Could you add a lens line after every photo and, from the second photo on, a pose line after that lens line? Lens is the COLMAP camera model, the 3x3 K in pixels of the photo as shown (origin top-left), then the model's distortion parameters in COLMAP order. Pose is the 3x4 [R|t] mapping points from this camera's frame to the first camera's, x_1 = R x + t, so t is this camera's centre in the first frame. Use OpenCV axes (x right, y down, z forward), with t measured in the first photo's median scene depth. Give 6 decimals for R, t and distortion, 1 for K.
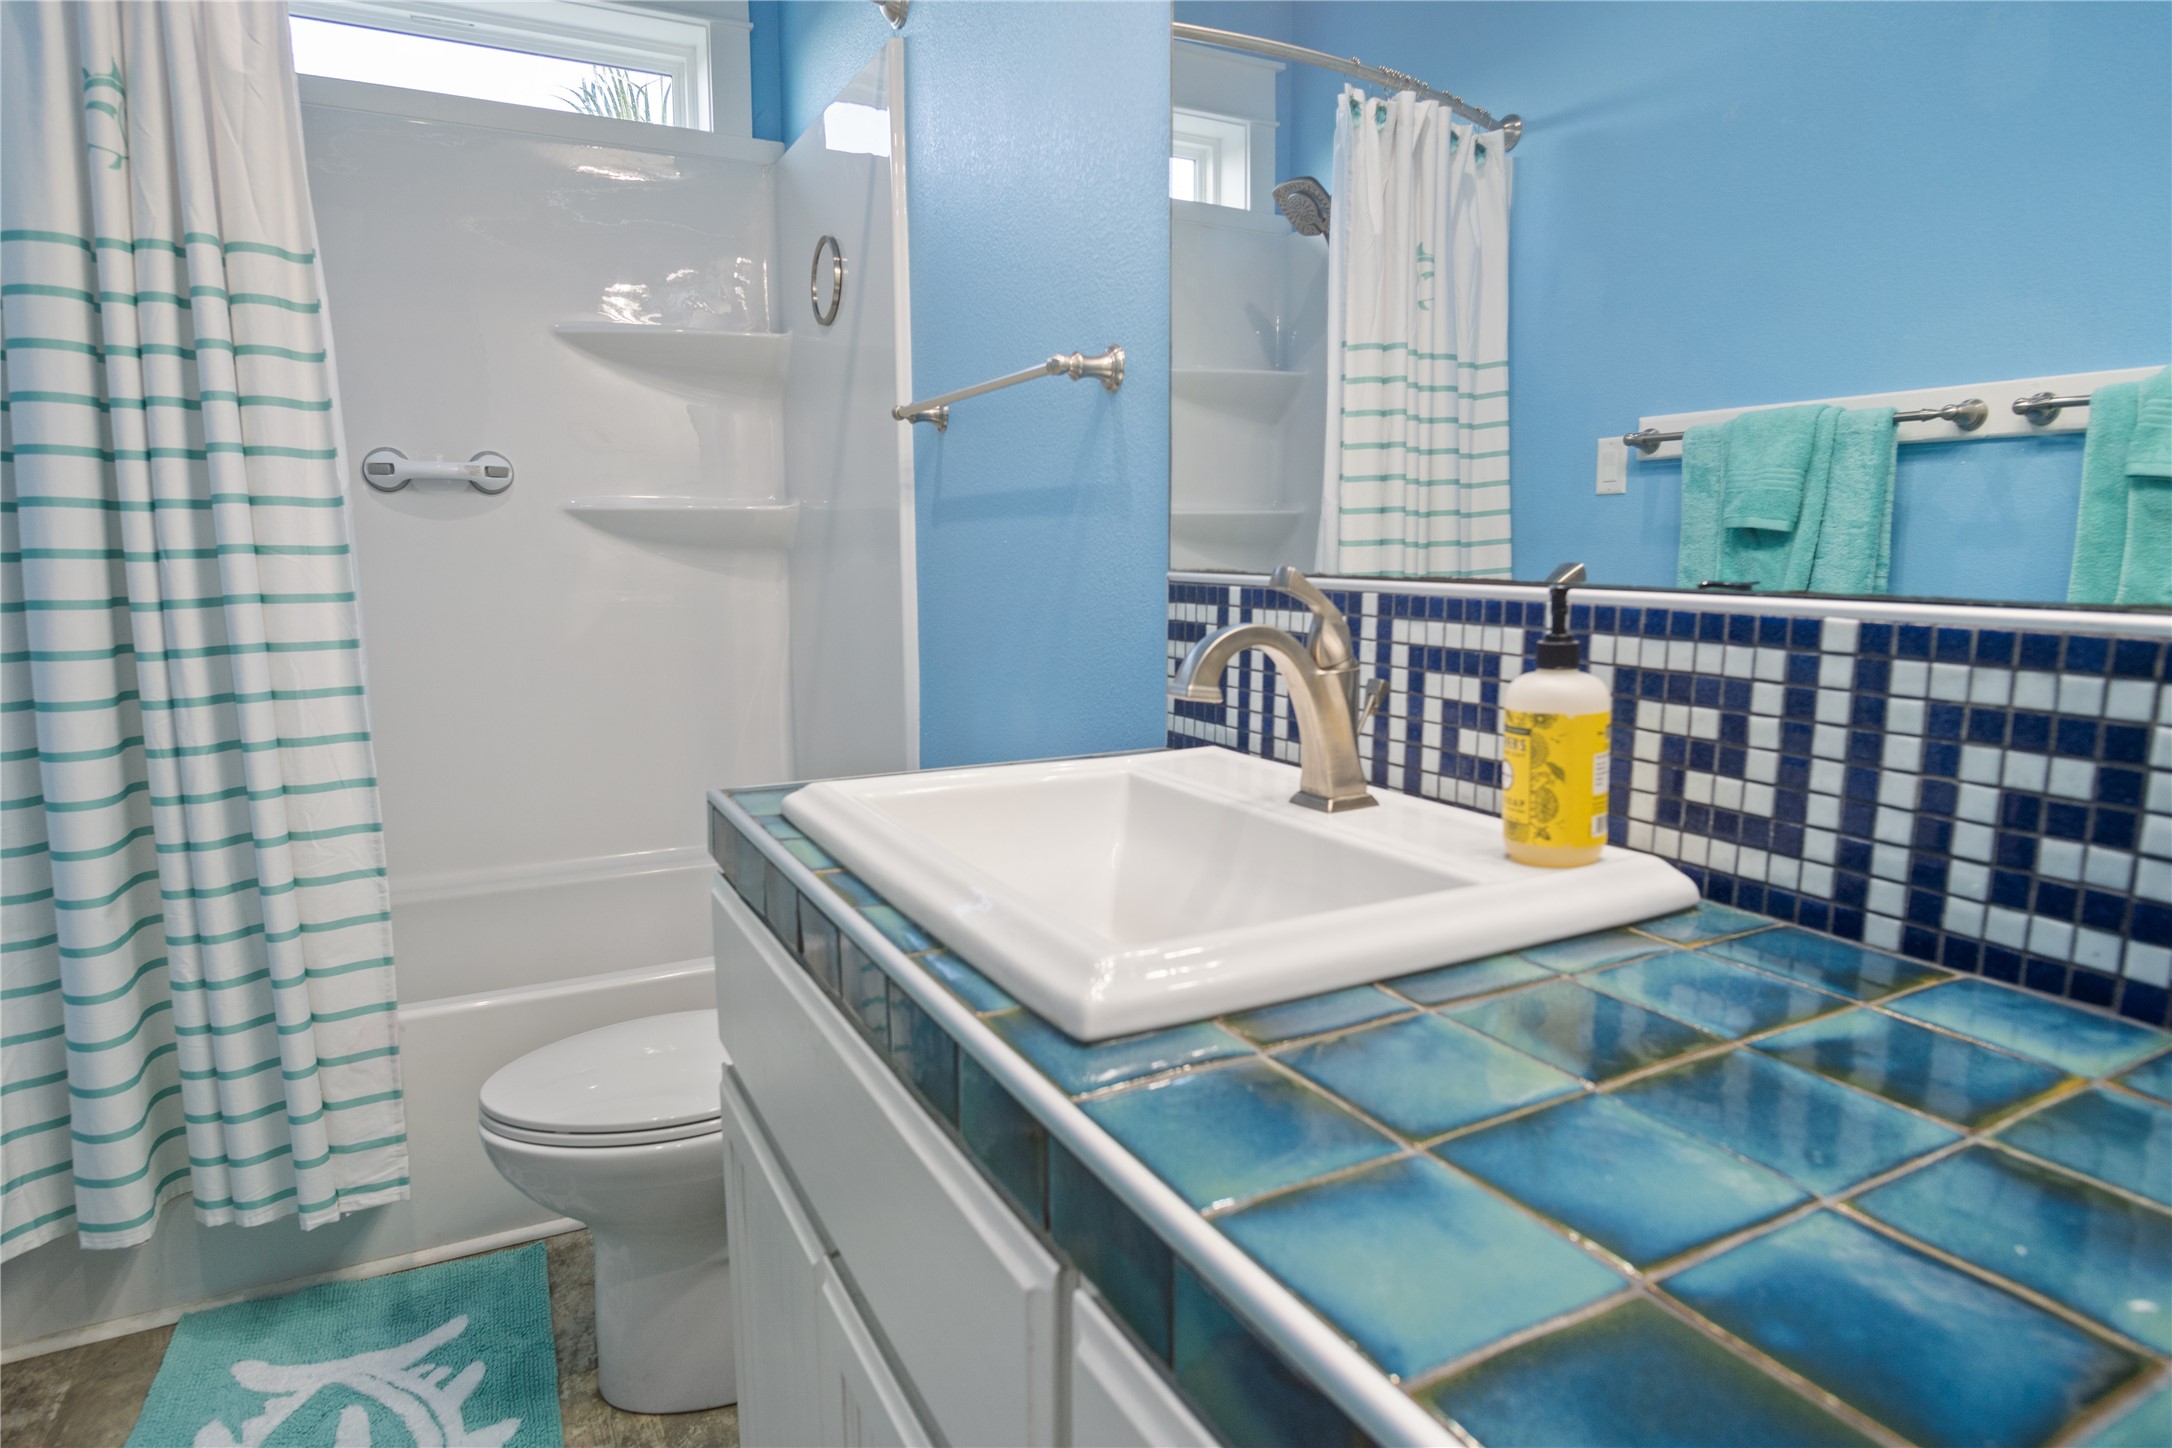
lens RADIAL K [[1203.0, 0, 1077.5], [0, 1203.0, 729.5], [0, 0, 1]] dist [-0.033604, 0.008573]
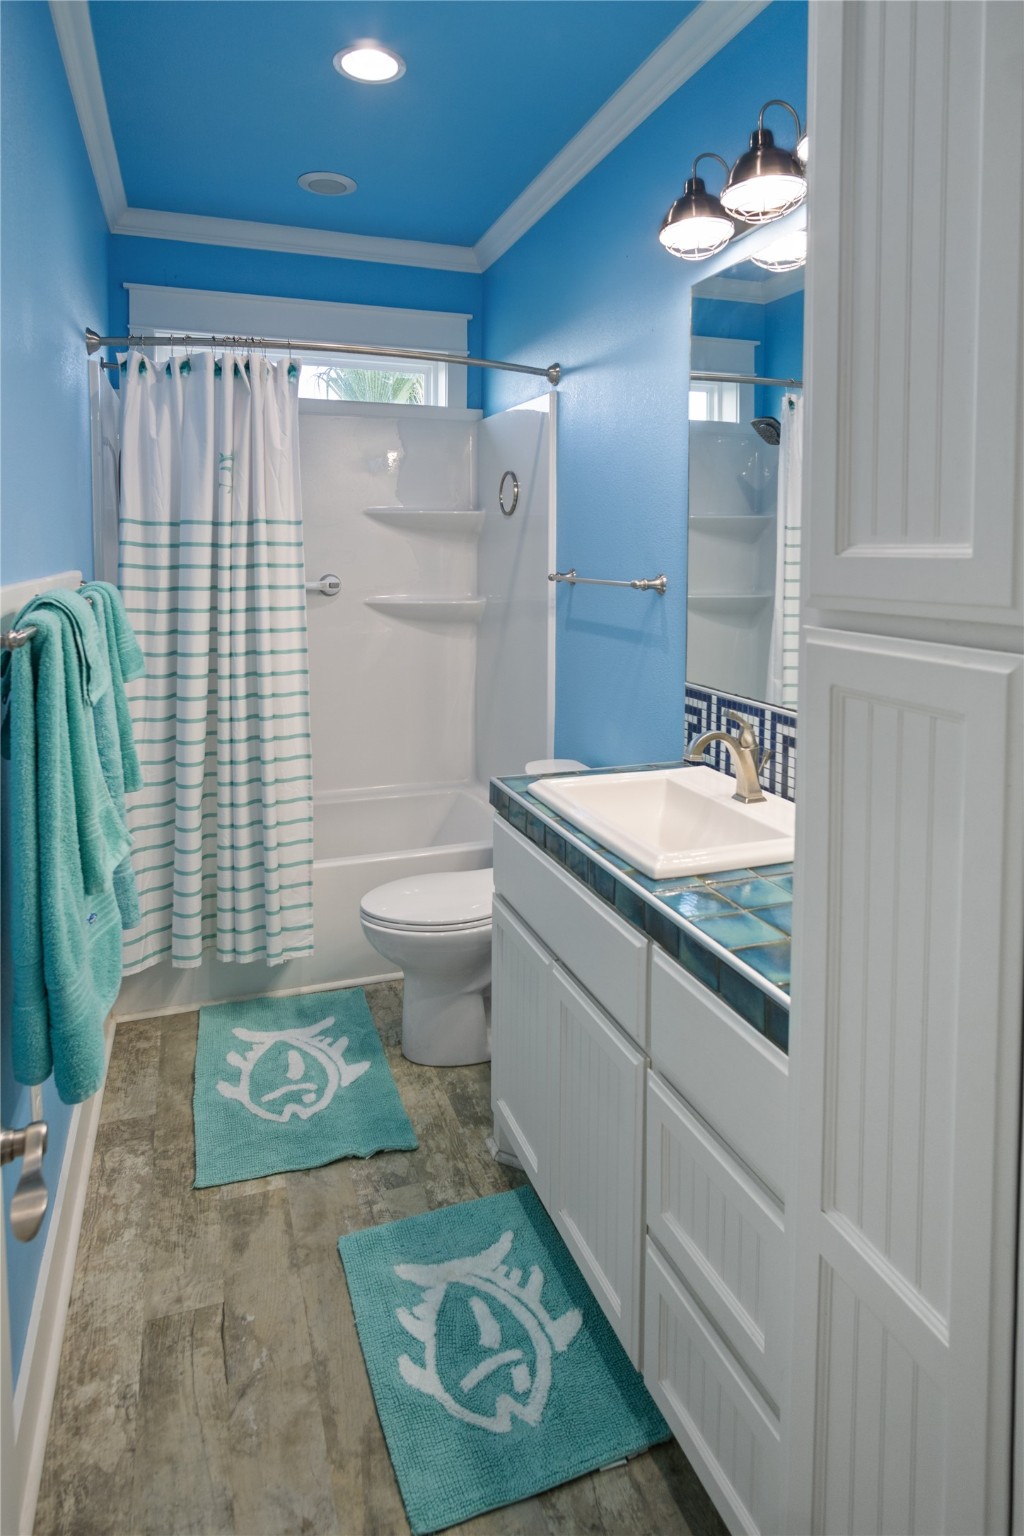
lens RADIAL K [[863.1, 0, 492.8], [0, 863.1, 626.6], [0, 0, 1]] dist [-0.023085, 0.003466]
pose [[0.988388, 0.015553, -0.151150, -0.030694], [-0.026057, 0.997361, -0.067763, -0.095585], [0.149697, 0.070914, 0.986186, -0.522208]]
